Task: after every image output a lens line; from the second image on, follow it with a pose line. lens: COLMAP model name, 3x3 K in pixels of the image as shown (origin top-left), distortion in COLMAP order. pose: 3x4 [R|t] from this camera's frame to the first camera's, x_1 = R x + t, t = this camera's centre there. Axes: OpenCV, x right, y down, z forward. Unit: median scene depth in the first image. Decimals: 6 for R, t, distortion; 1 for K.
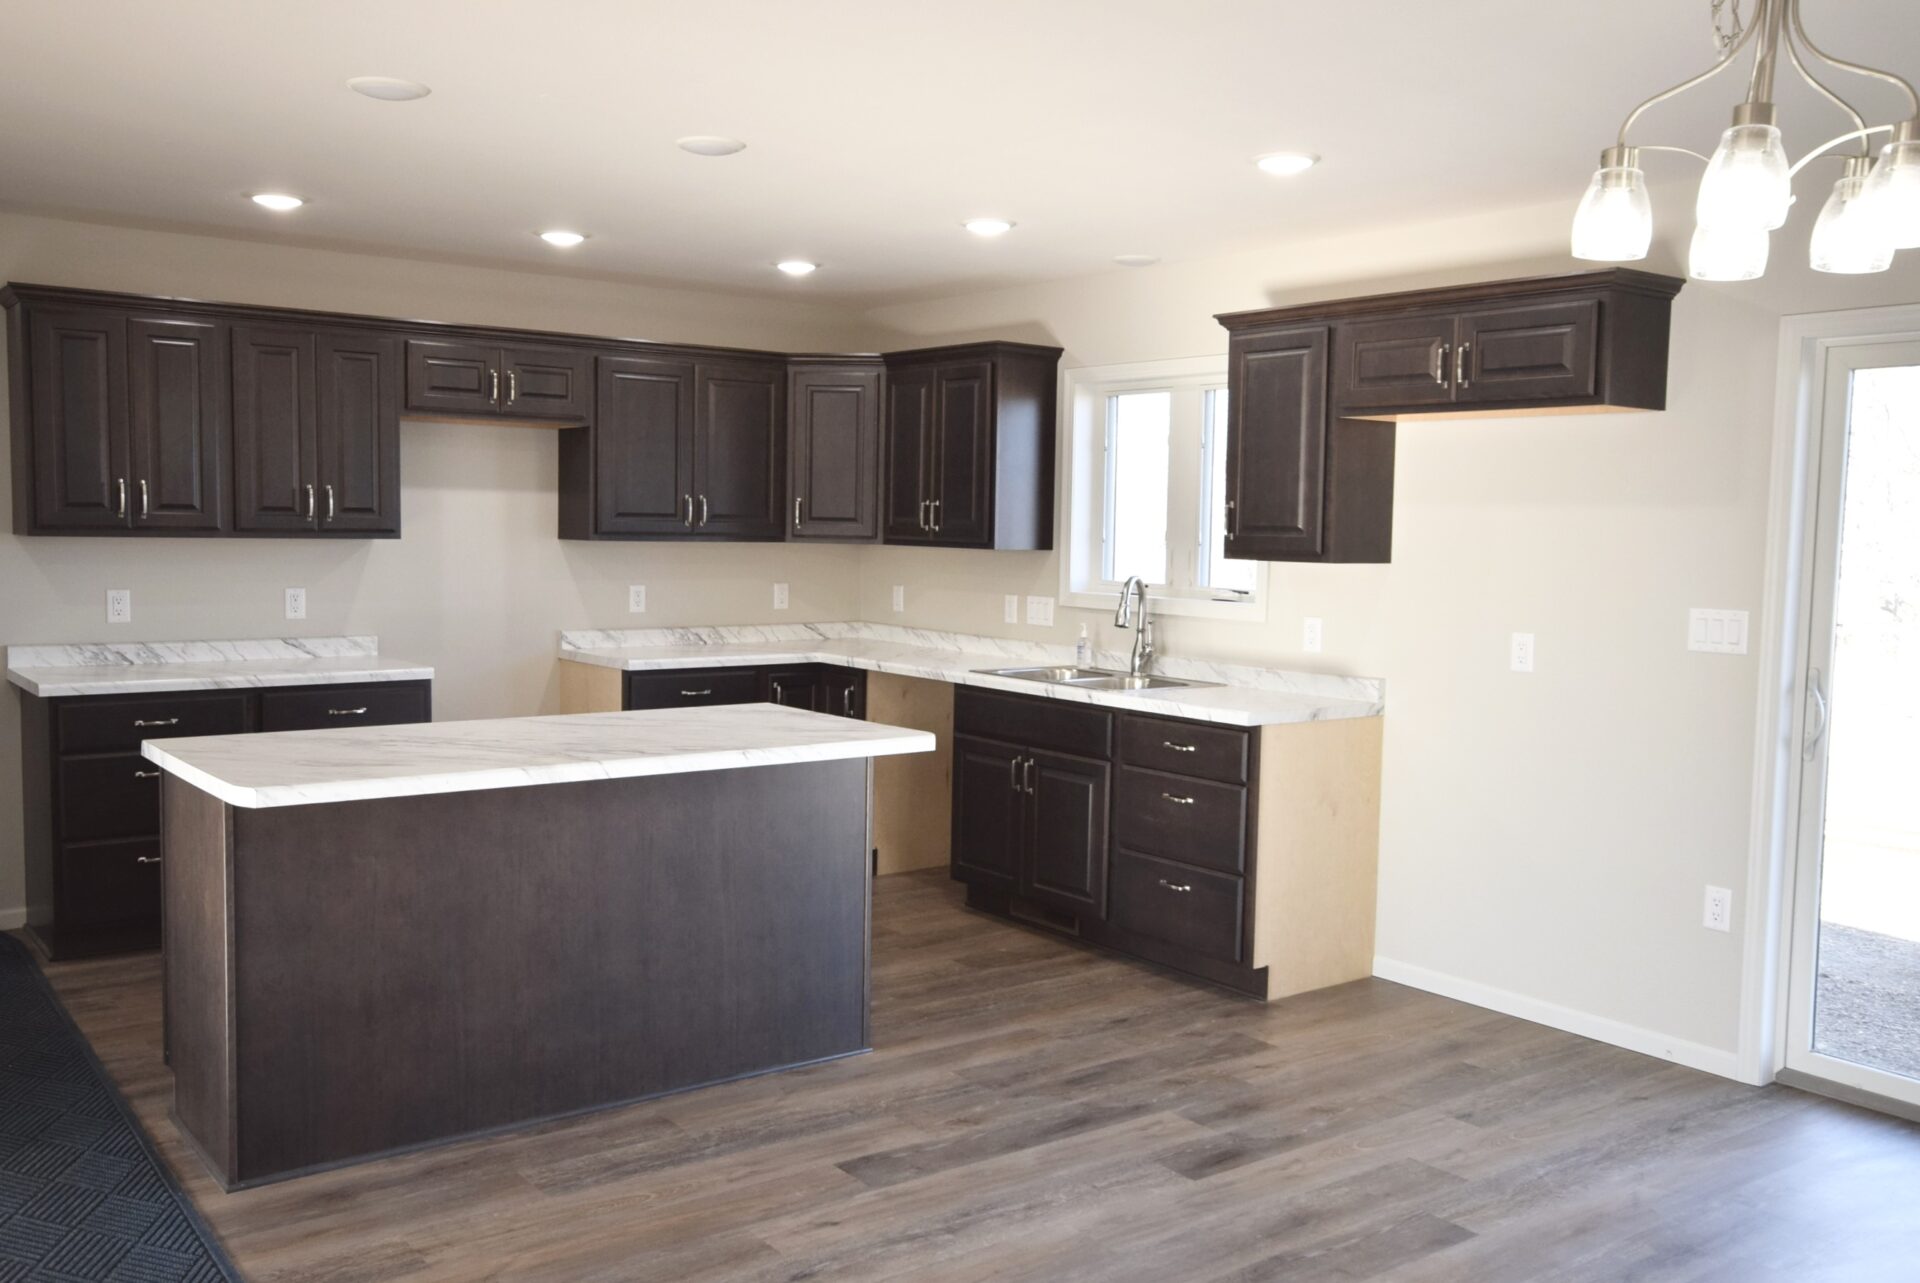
lens RADIAL K [[1658.4, 0, 960.0], [0, 1658.4, 641.5], [0, 0, 1]] dist [0.002950, 0.003829]
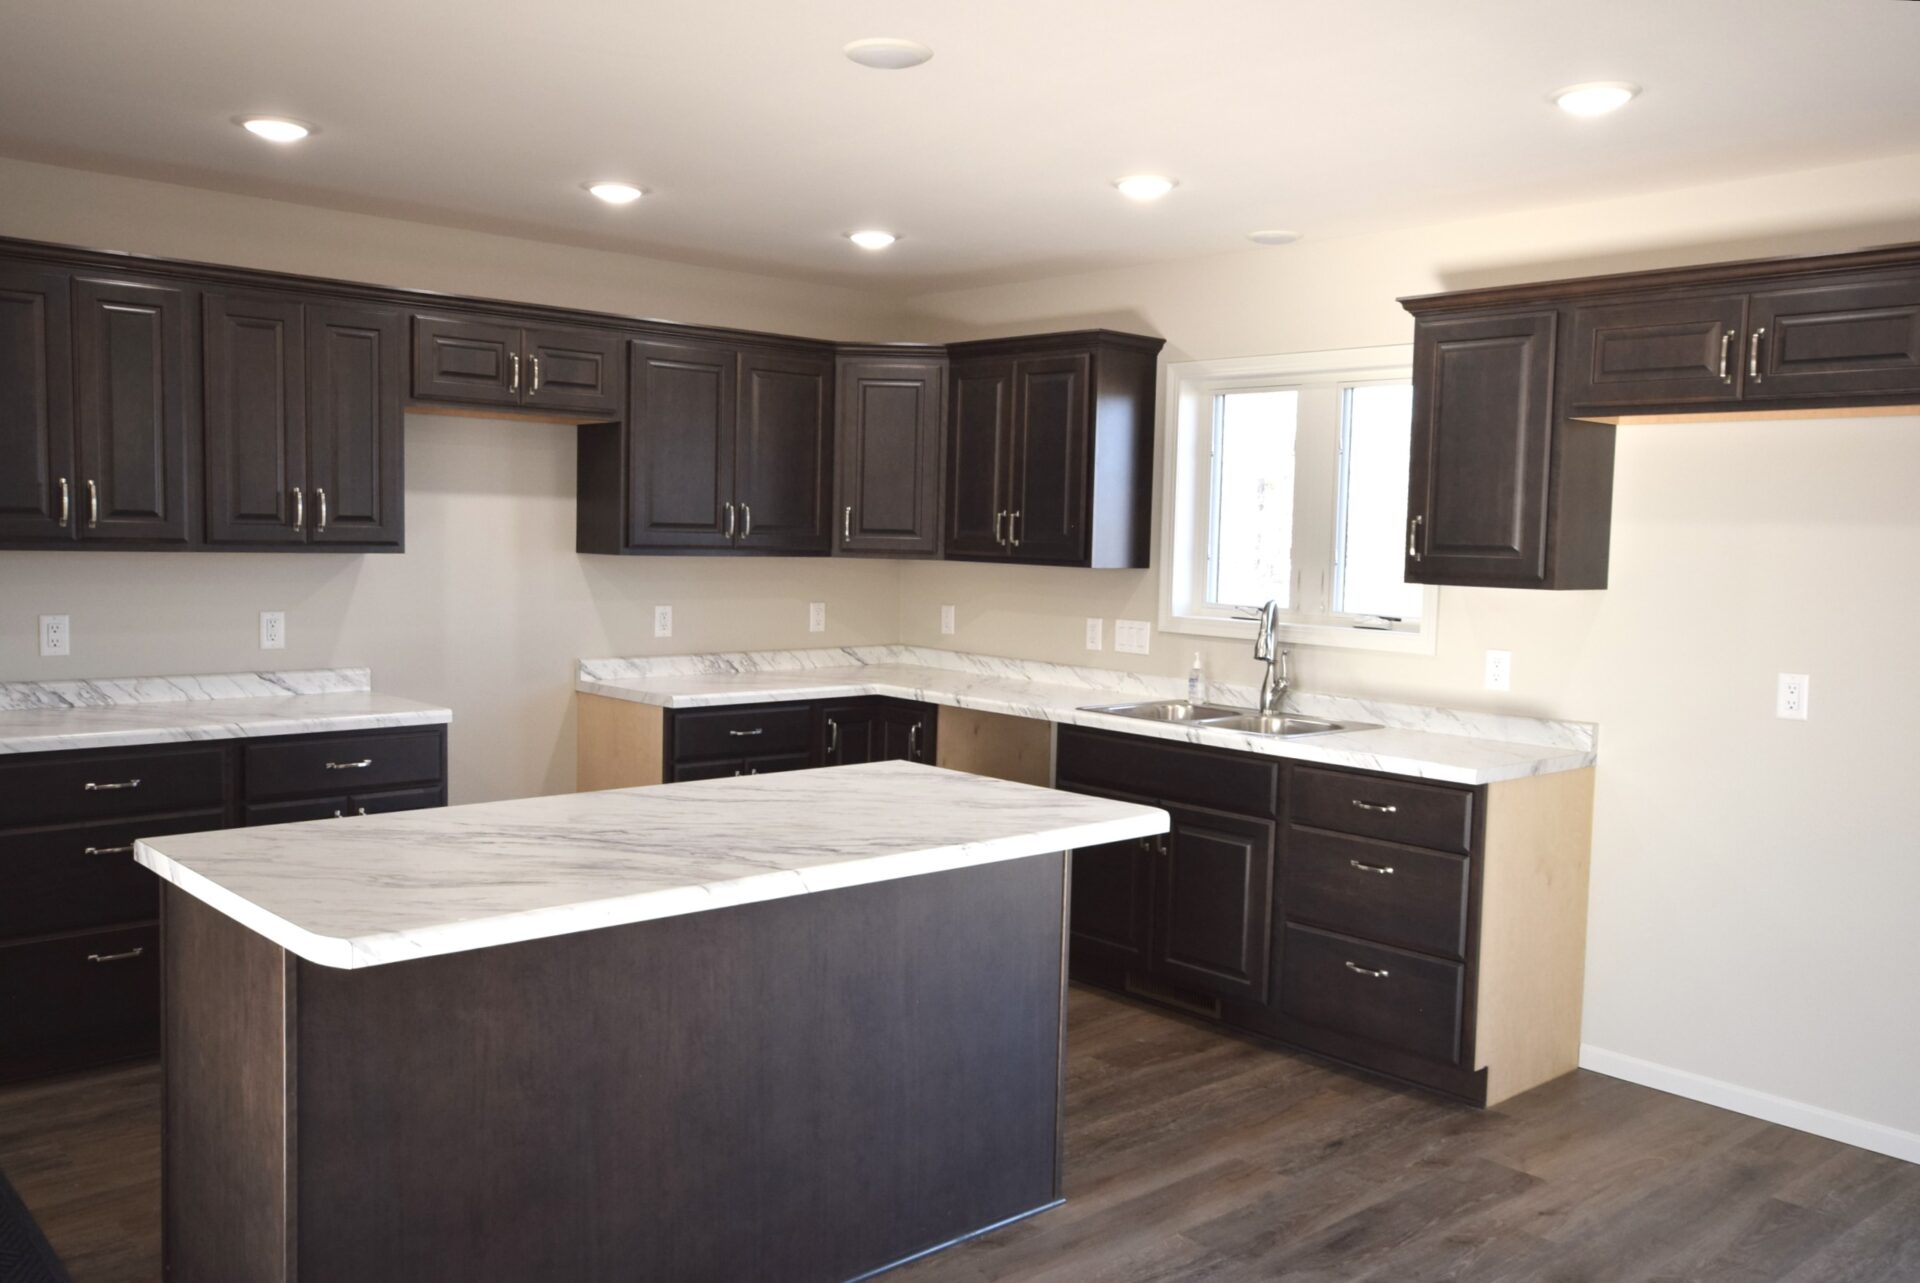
lens RADIAL K [[1583.1, 0, 960.0], [0, 1583.1, 641.5], [0, 0, 1]] dist [0.006826, 0.009741]
pose [[0.996570, 0.000138, 0.082754, -0.130727], [-0.000153, 1.000000, 0.000173, -0.018518], [-0.082754, -0.000185, 0.996570, 0.191318]]
